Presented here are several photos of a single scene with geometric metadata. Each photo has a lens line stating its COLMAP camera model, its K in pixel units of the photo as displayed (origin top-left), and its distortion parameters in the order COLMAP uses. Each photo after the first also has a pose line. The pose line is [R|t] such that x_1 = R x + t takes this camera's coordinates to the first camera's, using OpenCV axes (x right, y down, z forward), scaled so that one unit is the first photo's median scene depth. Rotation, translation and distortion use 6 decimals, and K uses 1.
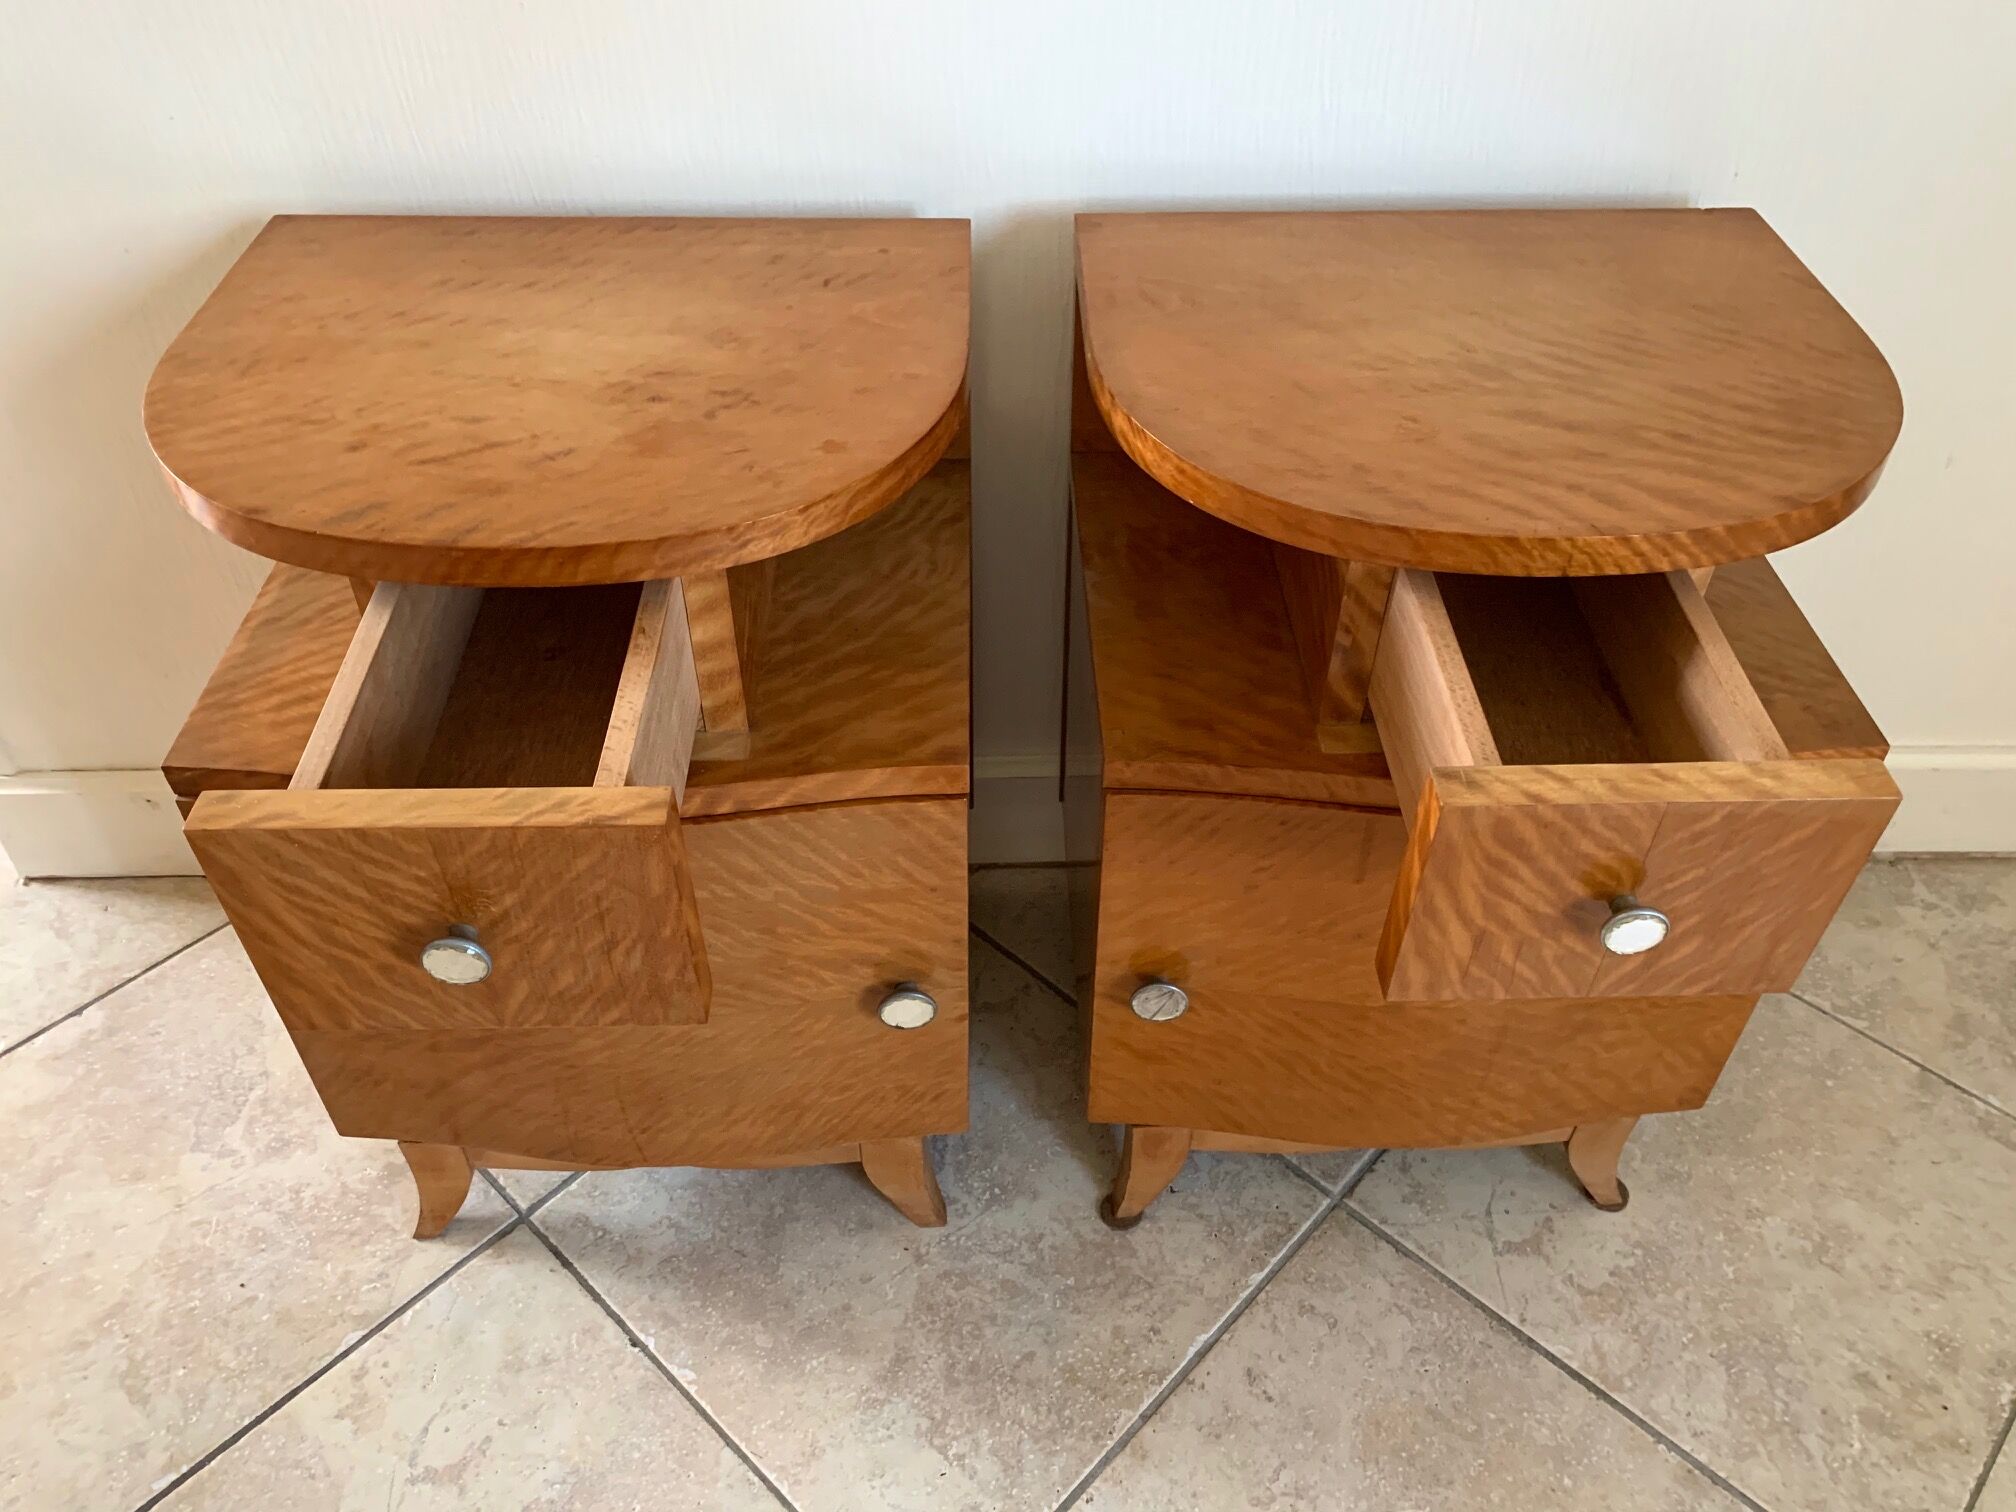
lens RADIAL K [[1552.4, 0, 1004.4], [0, 1552.4, 728.0], [0, 0, 1]] dist [-0.002058, -0.004272]
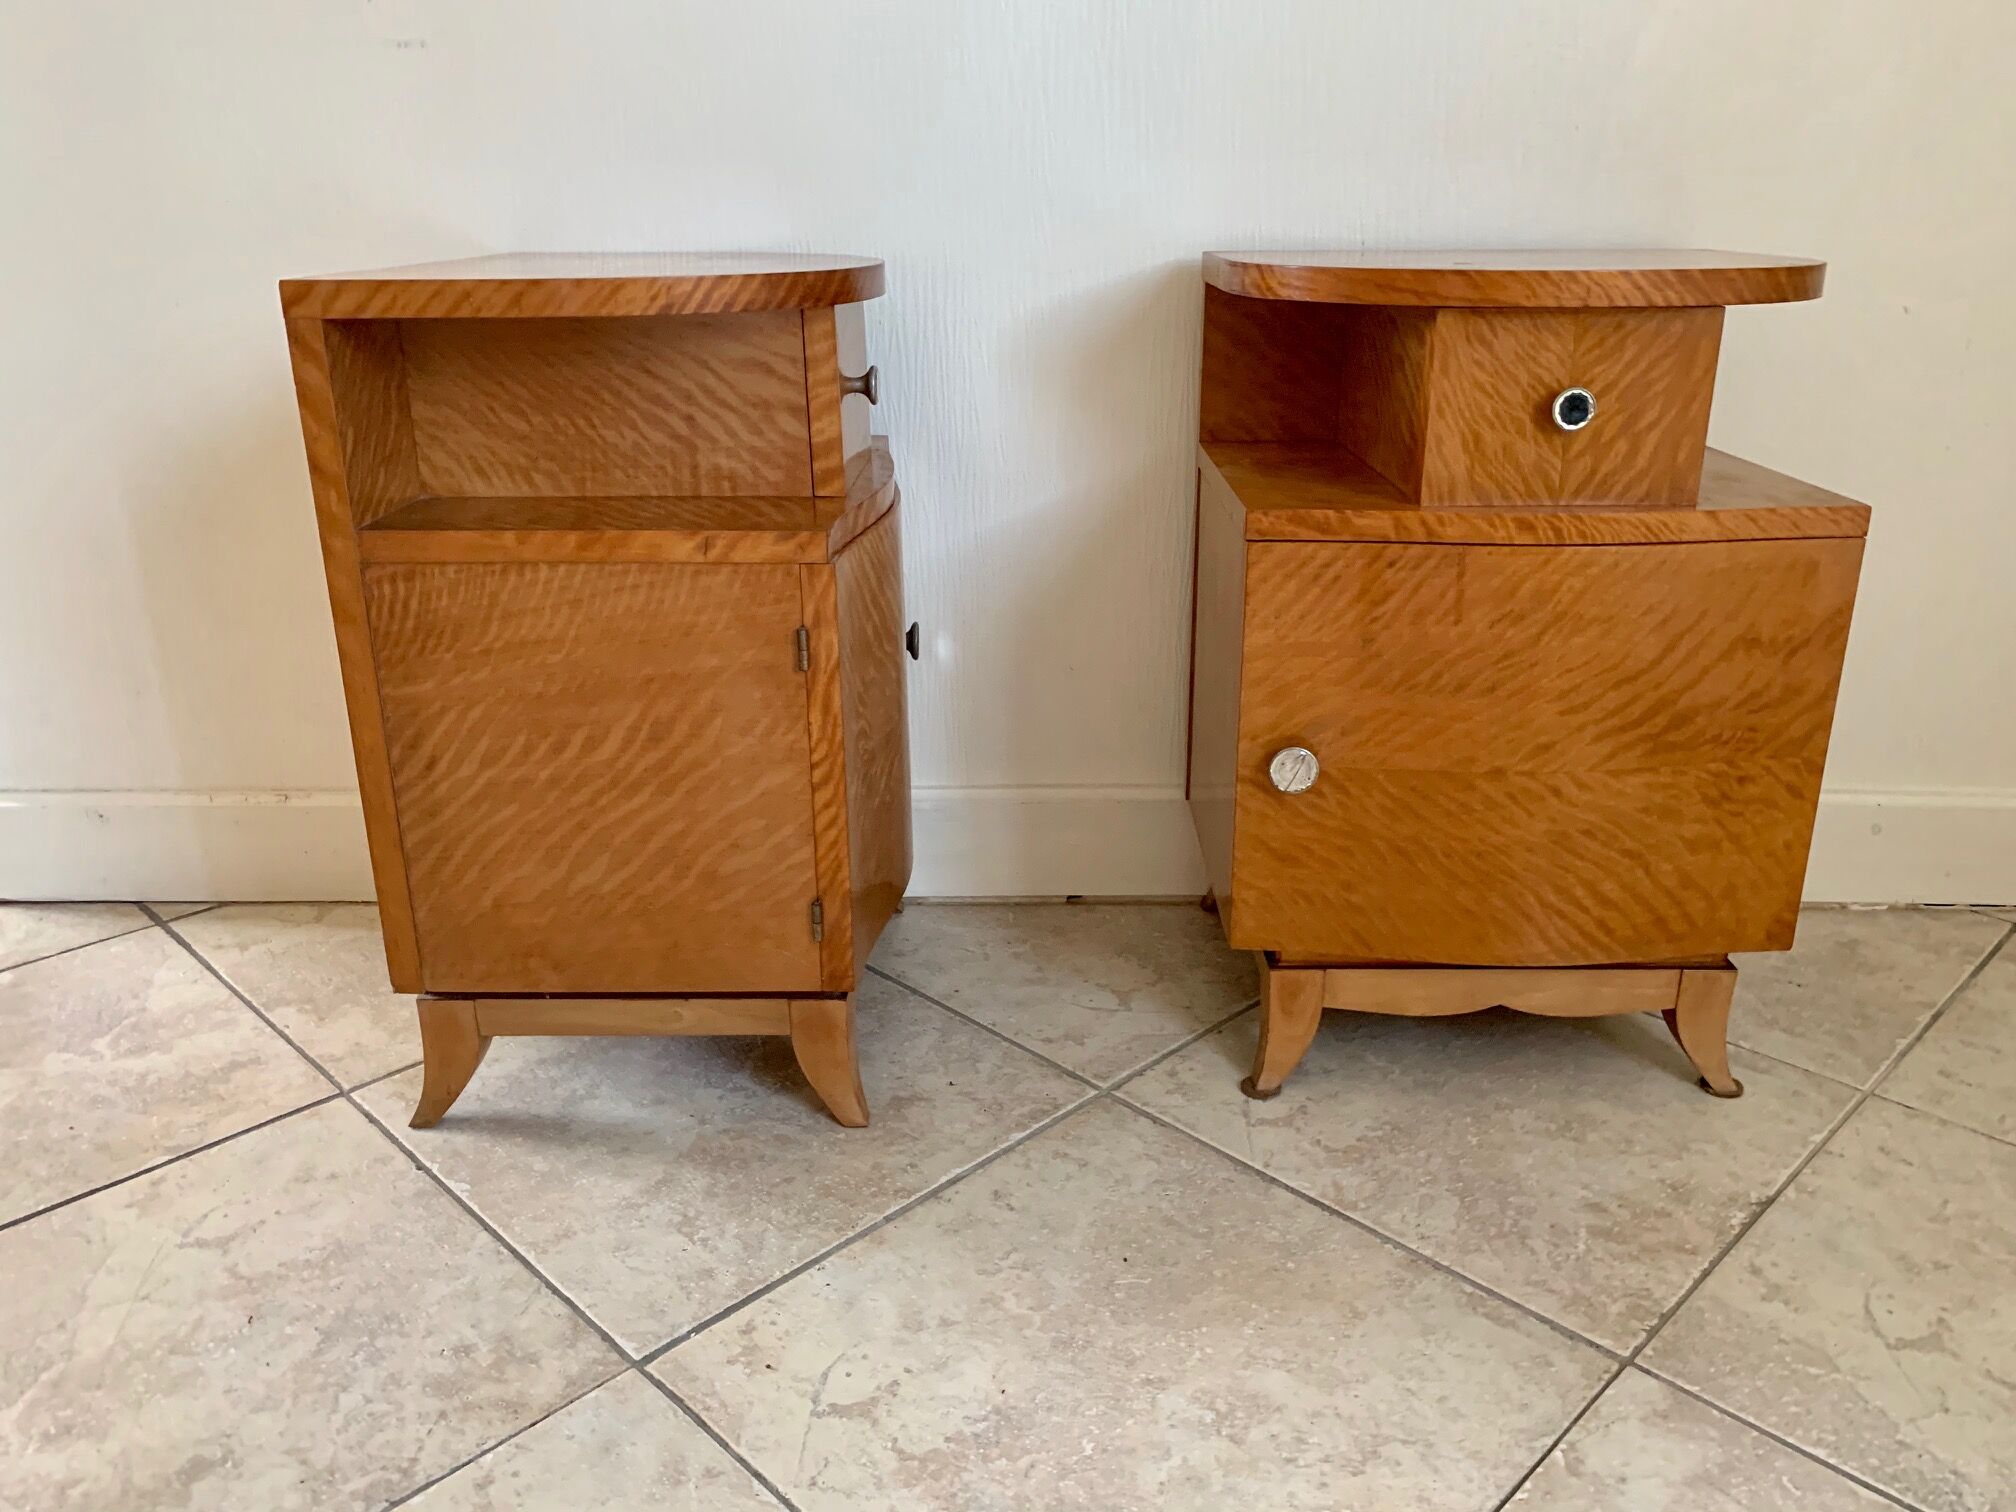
lens RADIAL K [[1552.4, 0, 1004.4], [0, 1552.4, 728.0], [0, 0, 1]] dist [-0.002058, -0.004272]
pose [[0.999383, 0.004052, -0.034895, 0.197607], [-0.017404, 0.919956, -0.391634, 0.533952], [0.030515, 0.392000, 0.919459, -0.078477]]
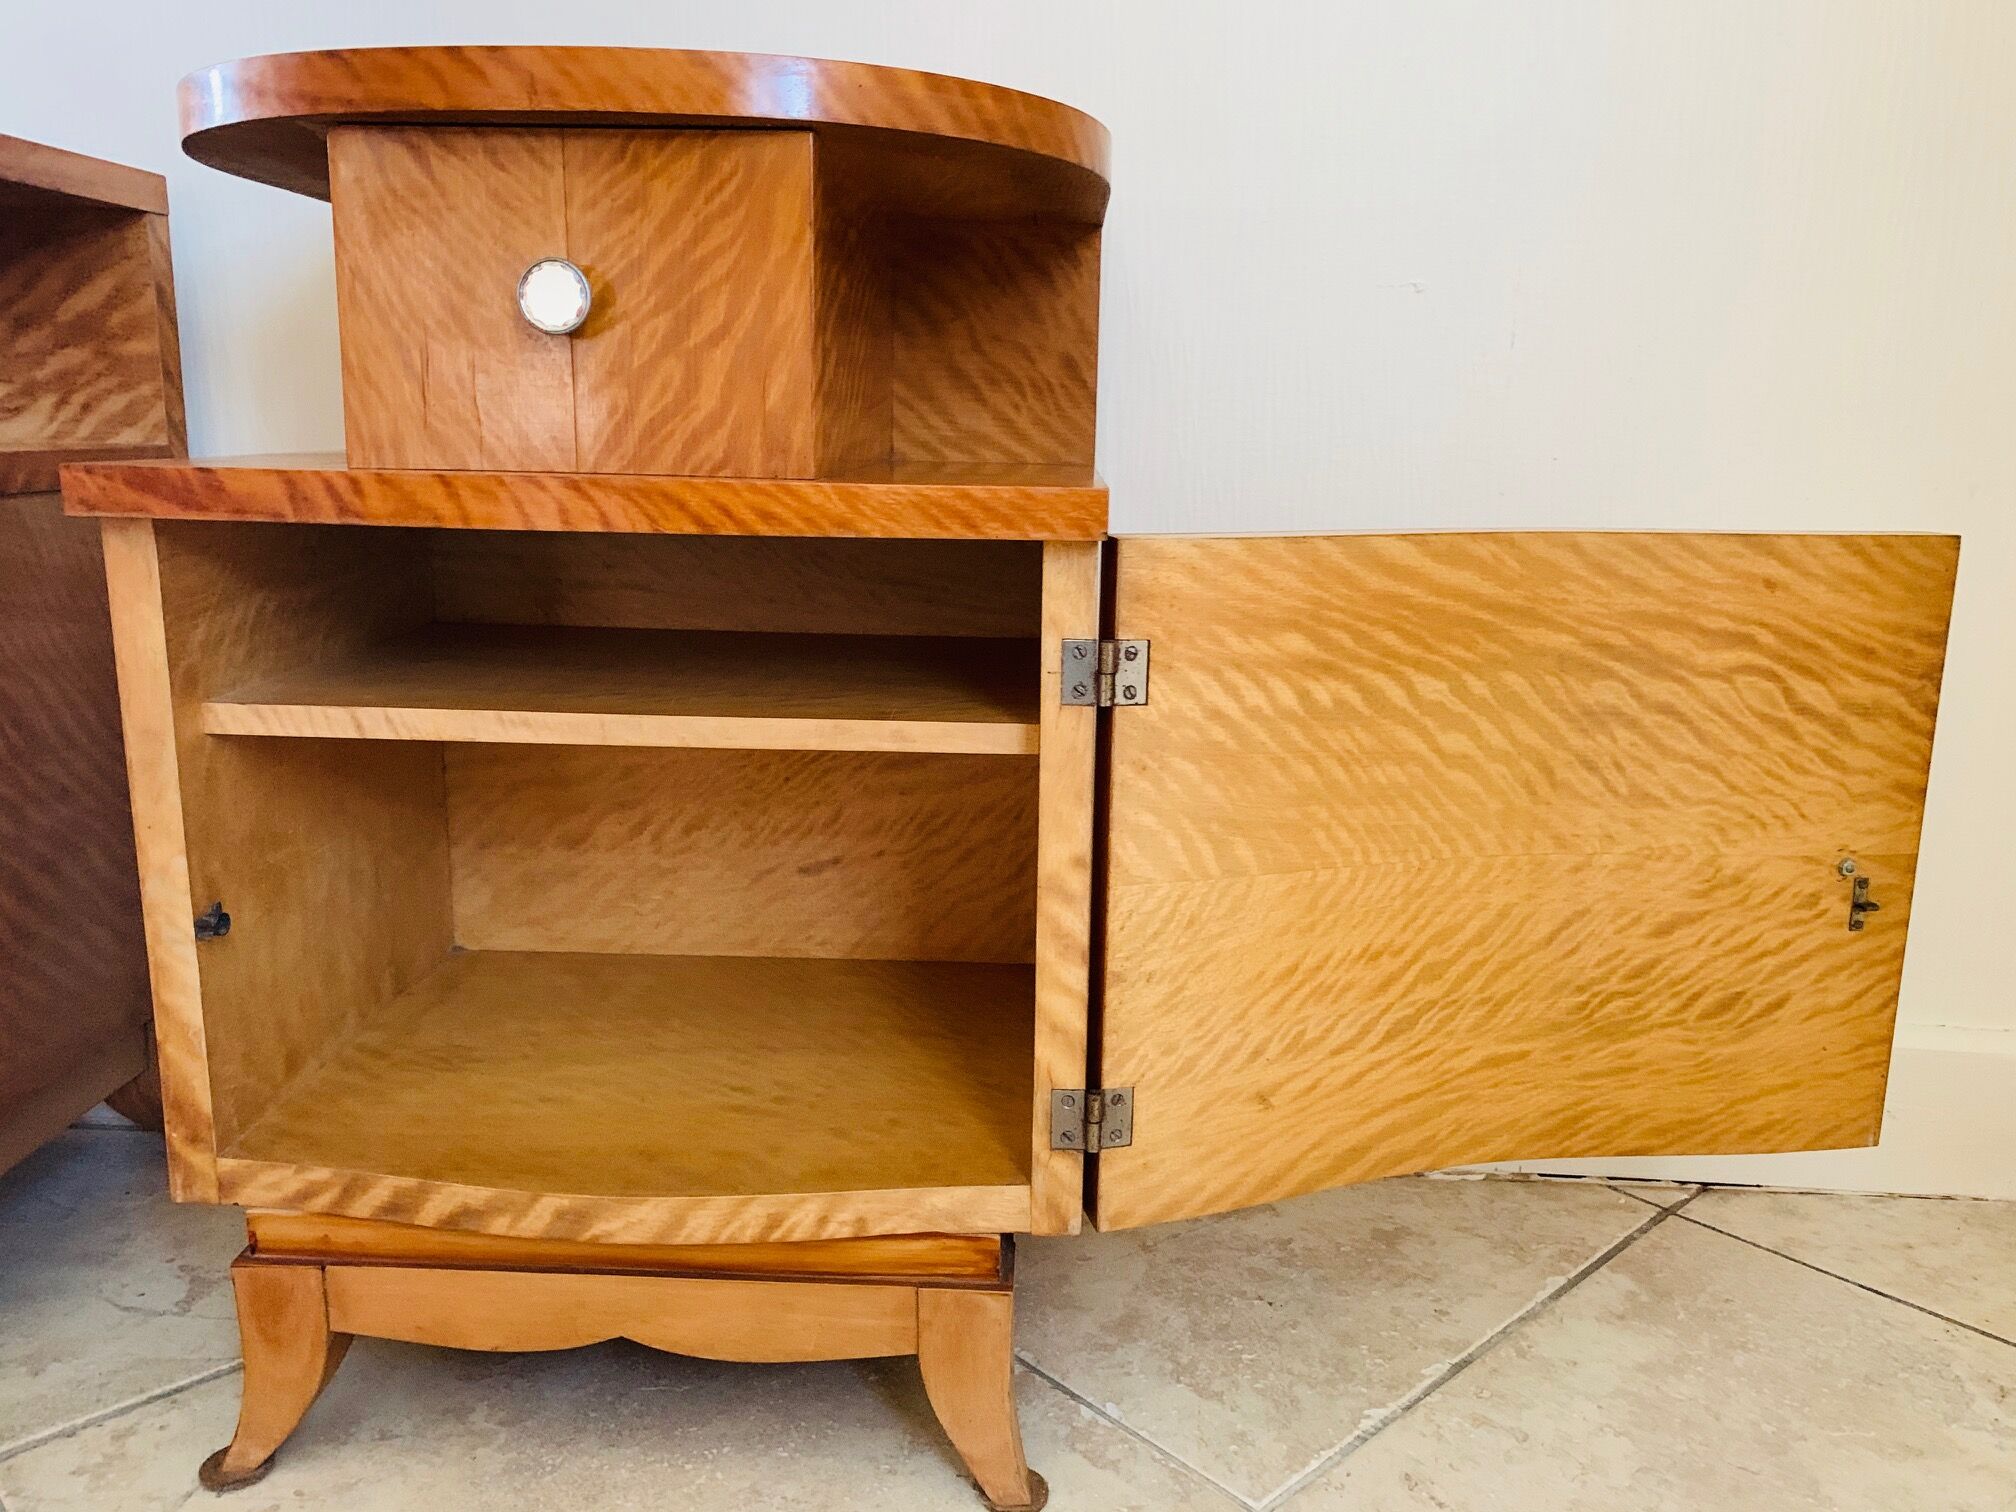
lens RADIAL K [[1563.0, 0, 1015.4], [0, 1563.0, 731.4], [0, 0, 1]] dist [0.068878, -0.127583]
pose [[0.998472, 0.025193, -0.049183, 0.717491], [-0.046643, 0.861494, -0.505620, 0.379630], [0.029633, 0.507142, 0.861353, 0.341015]]
